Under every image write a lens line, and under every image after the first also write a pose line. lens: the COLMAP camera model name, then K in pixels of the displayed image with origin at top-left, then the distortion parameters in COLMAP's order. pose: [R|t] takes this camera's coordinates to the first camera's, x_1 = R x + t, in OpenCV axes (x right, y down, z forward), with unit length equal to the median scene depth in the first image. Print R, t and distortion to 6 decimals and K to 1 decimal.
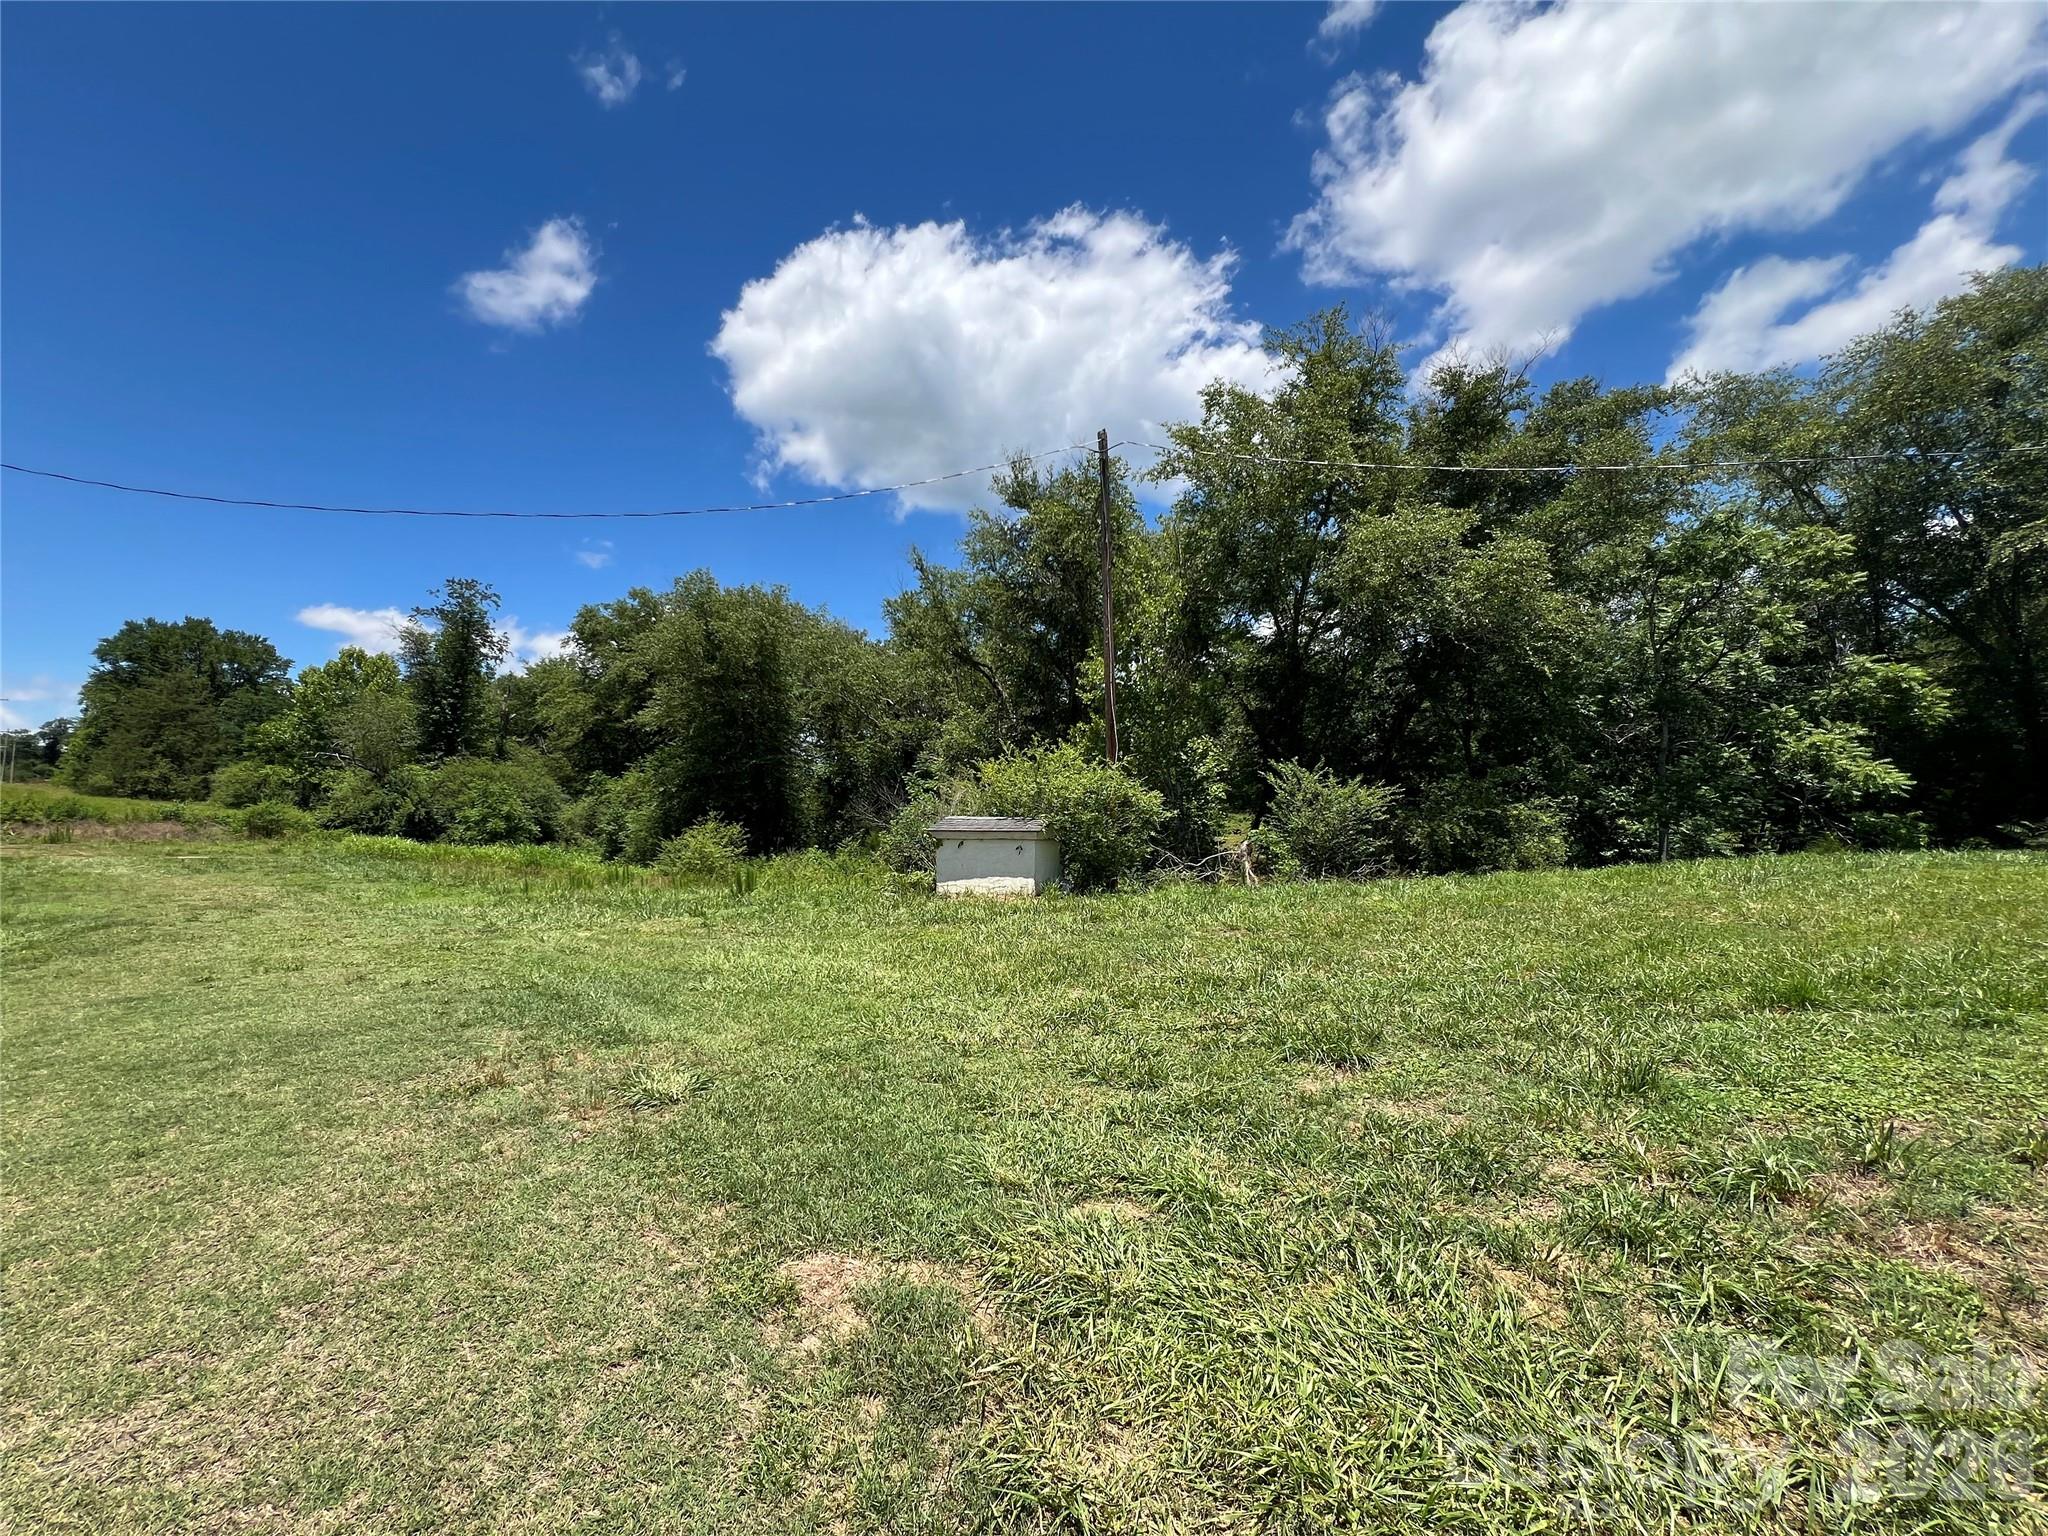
lens RADIAL K [[818.1, 0, 1038.5], [0, 818.1, 764.4], [0, 0, 1]] dist [-0.004542, 0.001031]
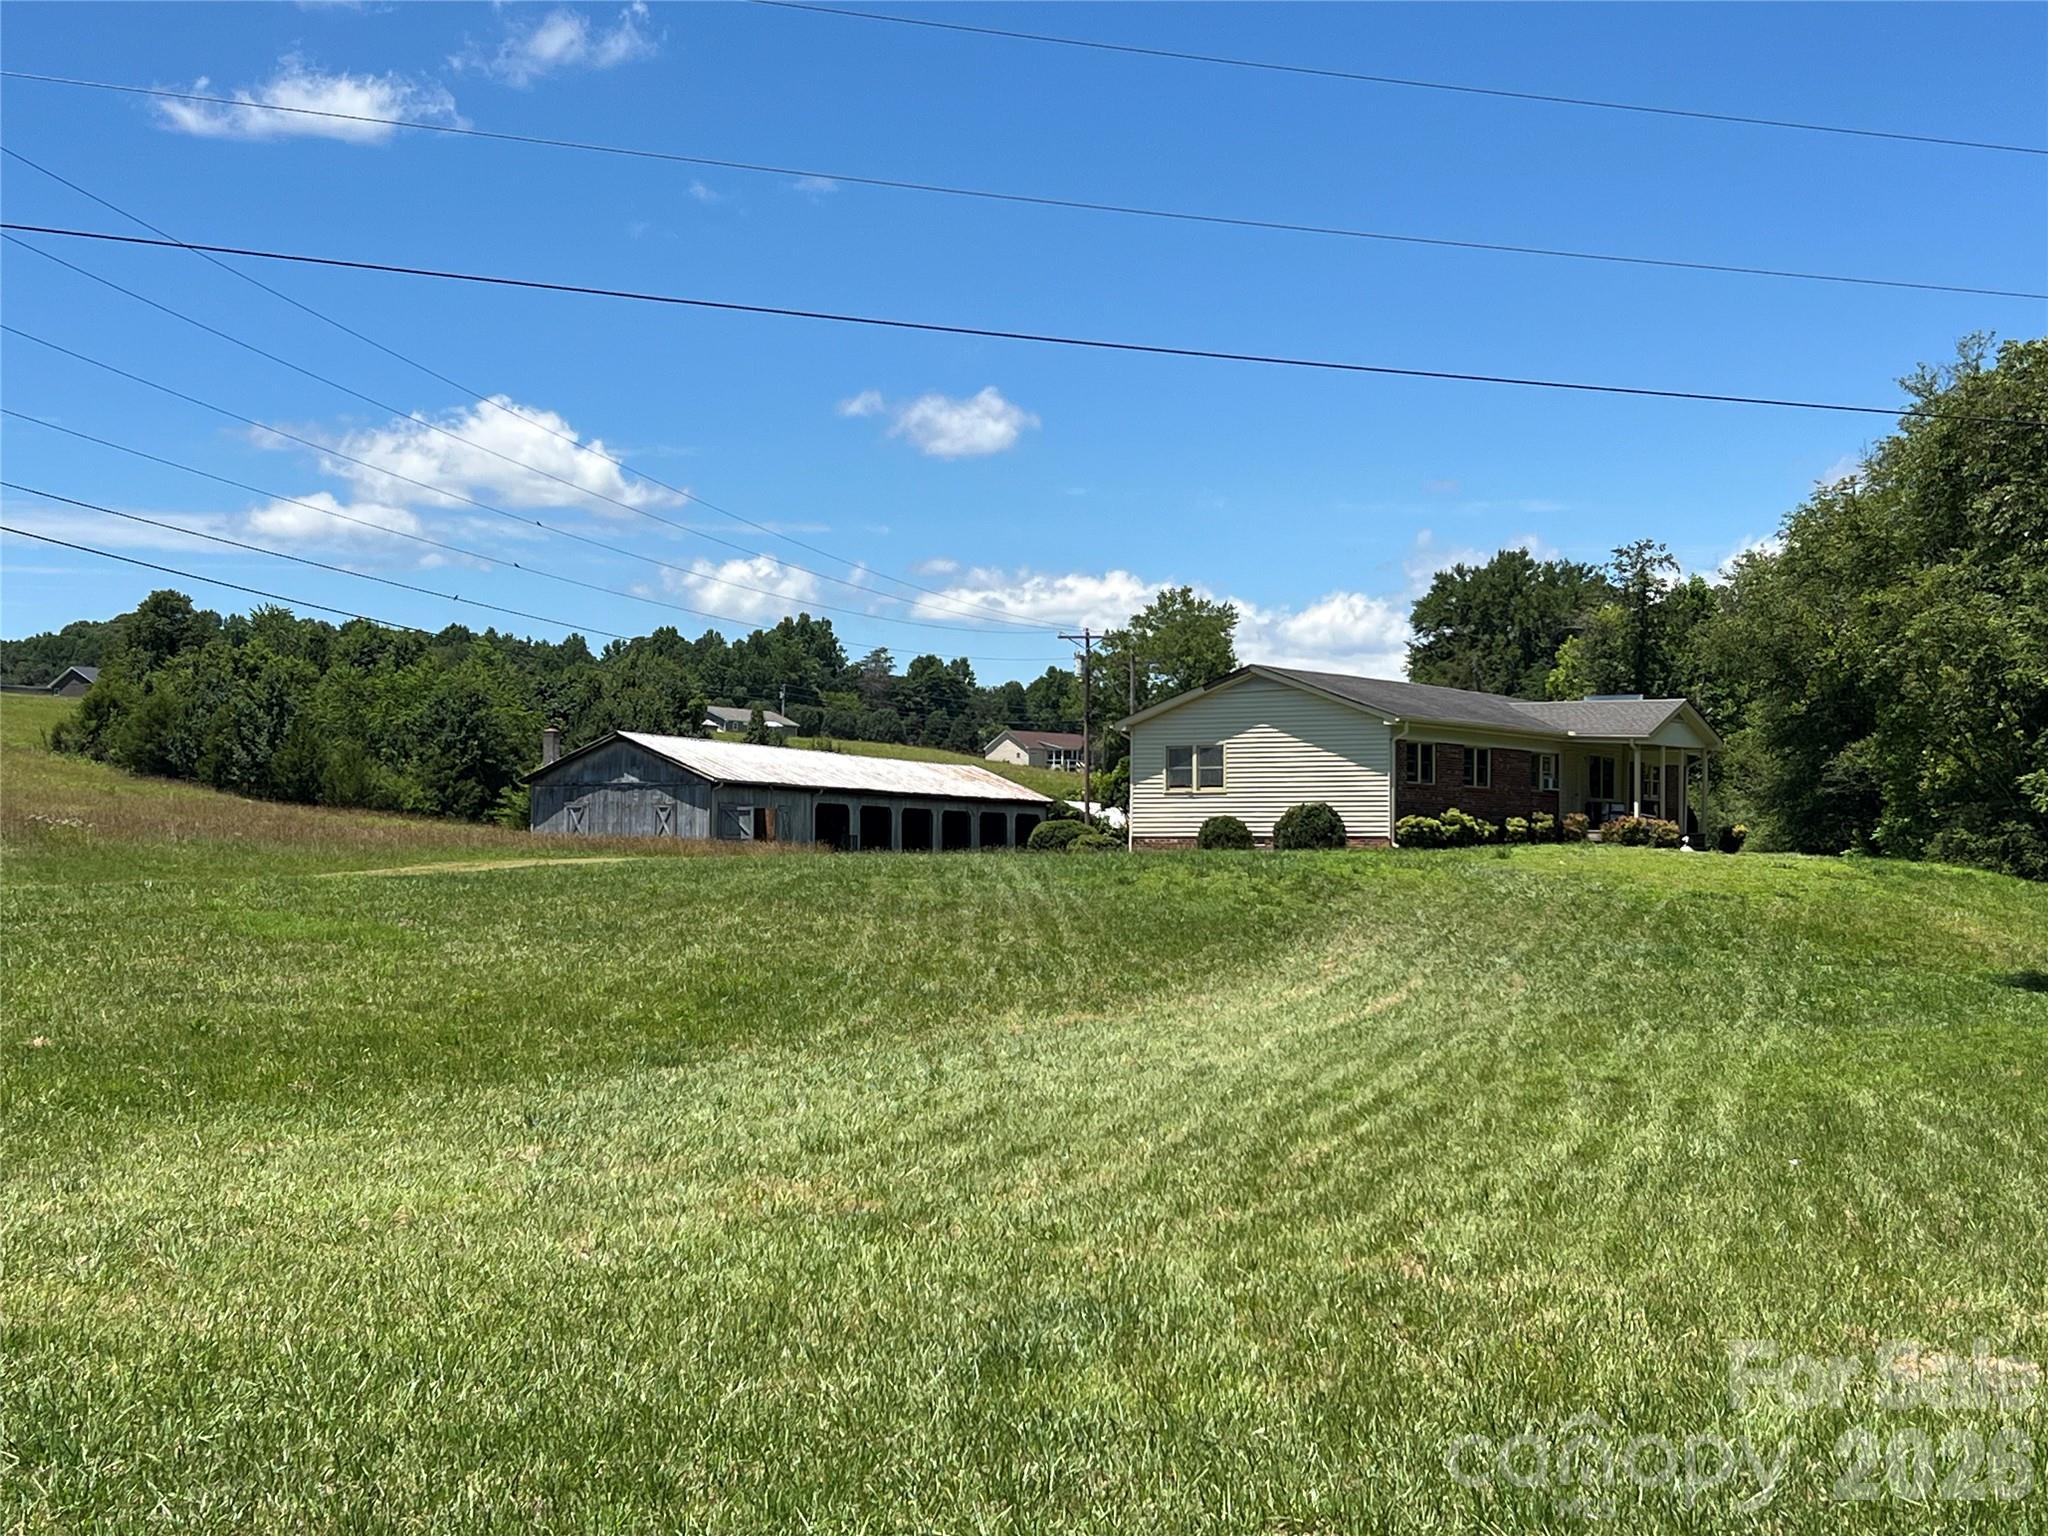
lens RADIAL K [[3134.6, 0, 1035.0], [0, 3134.6, 770.7], [0, 0, 1]] dist [0.177042, 0.000000]
pose [[0.478807, -0.025564, -0.877548, 1.354247], [0.053042, 0.998592, -0.000150, -0.030494], [0.876316, -0.046475, 0.479489, -0.757252]]
